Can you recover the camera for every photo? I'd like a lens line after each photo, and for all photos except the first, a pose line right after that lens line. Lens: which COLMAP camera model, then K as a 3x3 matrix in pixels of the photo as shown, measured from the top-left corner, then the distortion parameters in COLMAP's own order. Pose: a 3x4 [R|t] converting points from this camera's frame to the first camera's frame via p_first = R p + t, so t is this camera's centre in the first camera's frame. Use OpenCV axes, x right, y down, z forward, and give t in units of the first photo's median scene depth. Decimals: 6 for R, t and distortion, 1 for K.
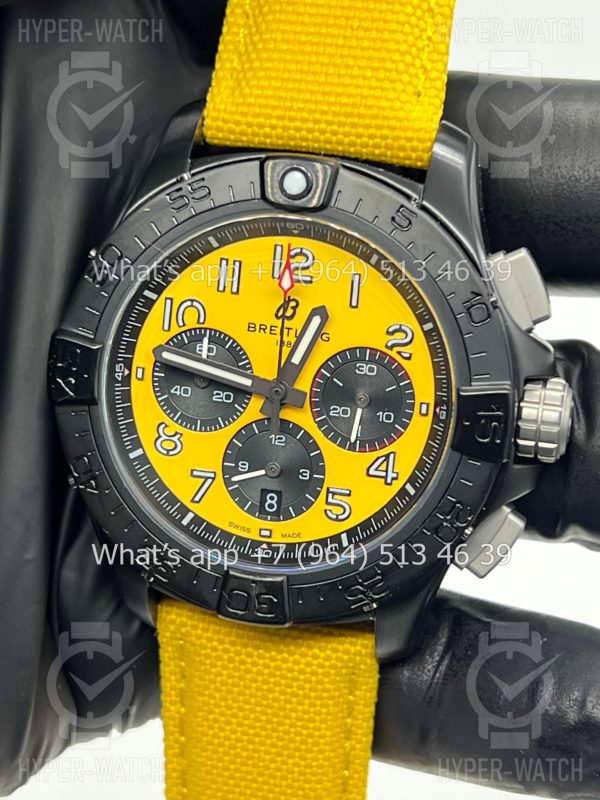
lens RADIAL K [[1803.0, 0, 302.6], [0, 1803.0, 401.4], [0, 0, 1]] dist [0.162229, 0.000000]
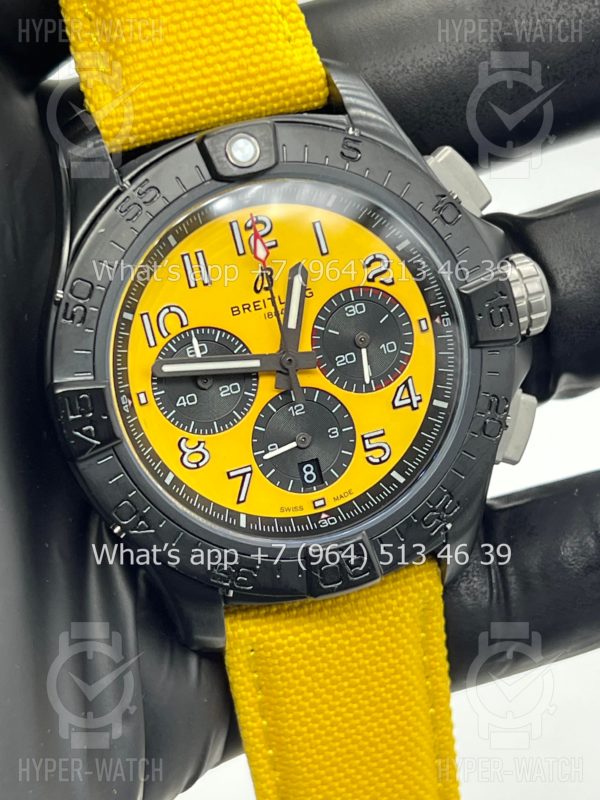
lens RADIAL K [[1803.0, 0, 297.3], [0, 1803.0, 398.3], [0, 0, 1]] dist [0.162229, 0.000000]
pose [[0.863911, -0.358150, 0.354100, -0.361966], [0.370655, 0.928132, 0.034447, -0.018472], [-0.340989, 0.101490, 0.934573, 0.082411]]
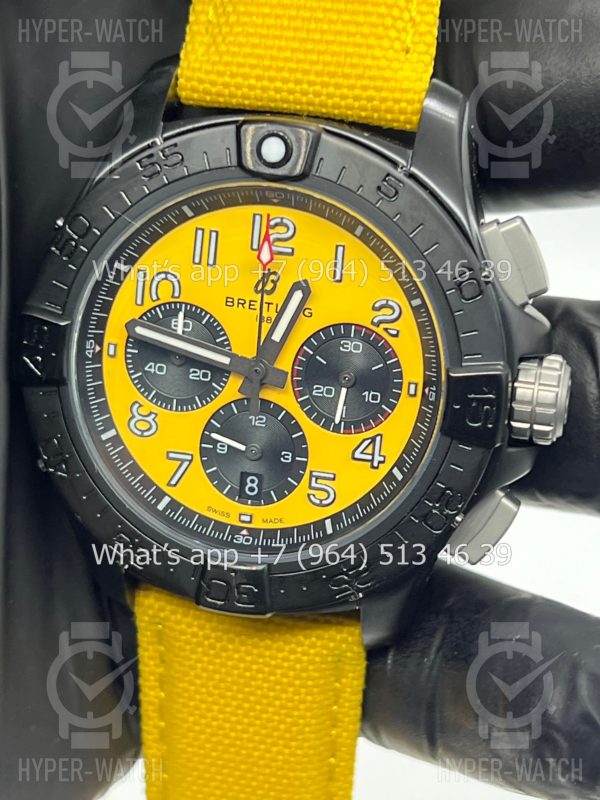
lens RADIAL K [[1803.0, 0, 300.4], [0, 1803.0, 402.3], [0, 0, 1]] dist [0.162229, 0.000000]
pose [[0.999979, -0.002574, -0.005880, 0.014122], [0.002895, 0.998468, 0.055253, -0.040716], [0.005729, -0.055269, 0.998455, 0.057069]]
